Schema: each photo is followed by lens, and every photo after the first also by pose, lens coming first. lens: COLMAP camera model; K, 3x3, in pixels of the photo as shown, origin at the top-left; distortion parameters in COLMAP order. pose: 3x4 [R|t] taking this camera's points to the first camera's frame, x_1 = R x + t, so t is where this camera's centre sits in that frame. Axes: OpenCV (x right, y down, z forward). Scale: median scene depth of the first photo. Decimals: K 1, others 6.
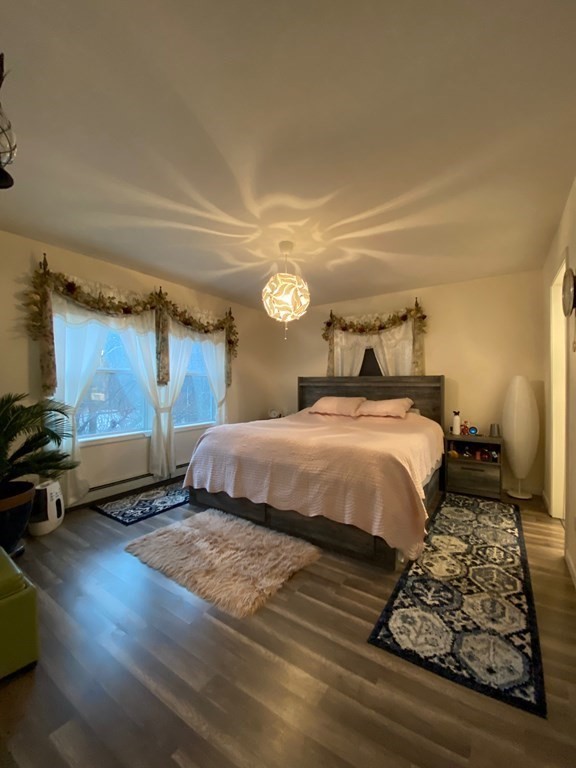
lens RADIAL K [[309.6, 0, 288.8], [0, 309.6, 384.2], [0, 0, 1]] dist [0.023940, -0.022972]
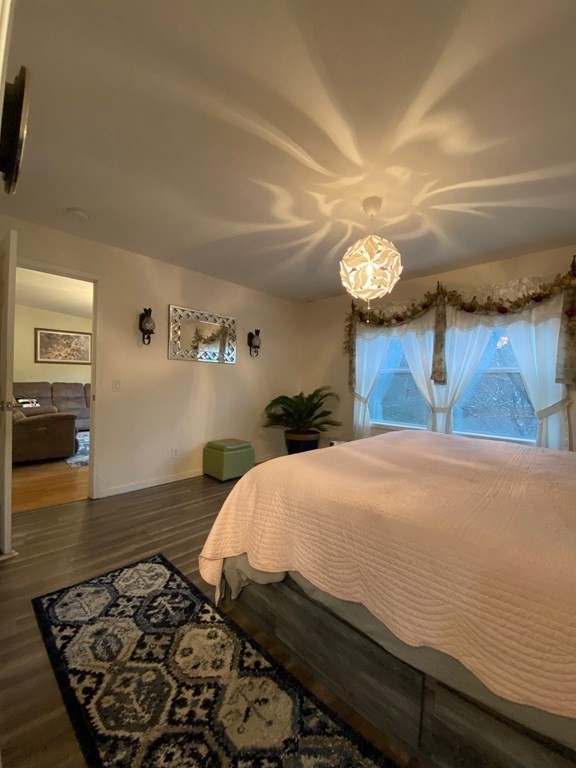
lens RADIAL K [[309.6, 0, 288.8], [0, 309.6, 384.2], [0, 0, 1]] dist [0.023940, -0.022972]
pose [[-0.177873, -0.006294, -0.984033, 1.236574], [-0.019494, 0.999806, -0.002871, 0.032787], [0.983860, 0.018672, -0.177961, 1.441963]]
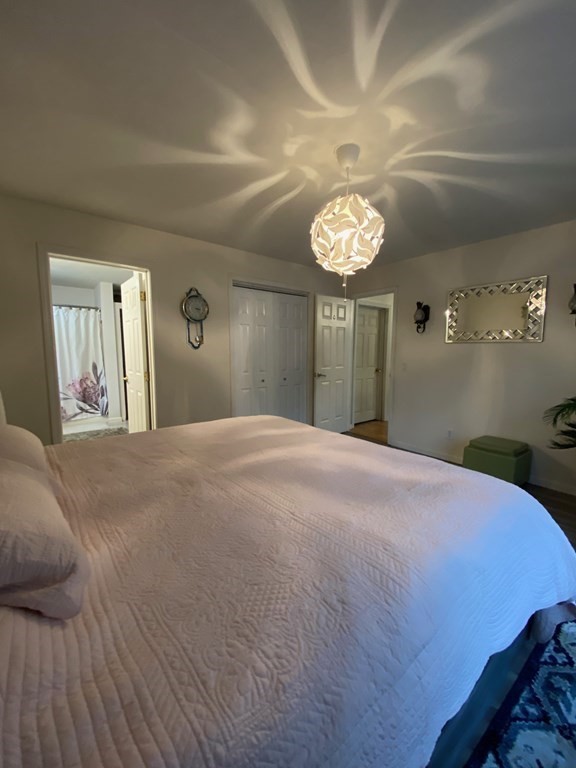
lens RADIAL K [[309.6, 0, 288.8], [0, 309.6, 384.2], [0, 0, 1]] dist [0.023940, -0.022972]
pose [[-0.955318, -0.041751, 0.292617, -0.153058], [-0.011345, 0.994424, 0.104847, -0.050158], [-0.295363, 0.096842, -0.950464, 2.603691]]
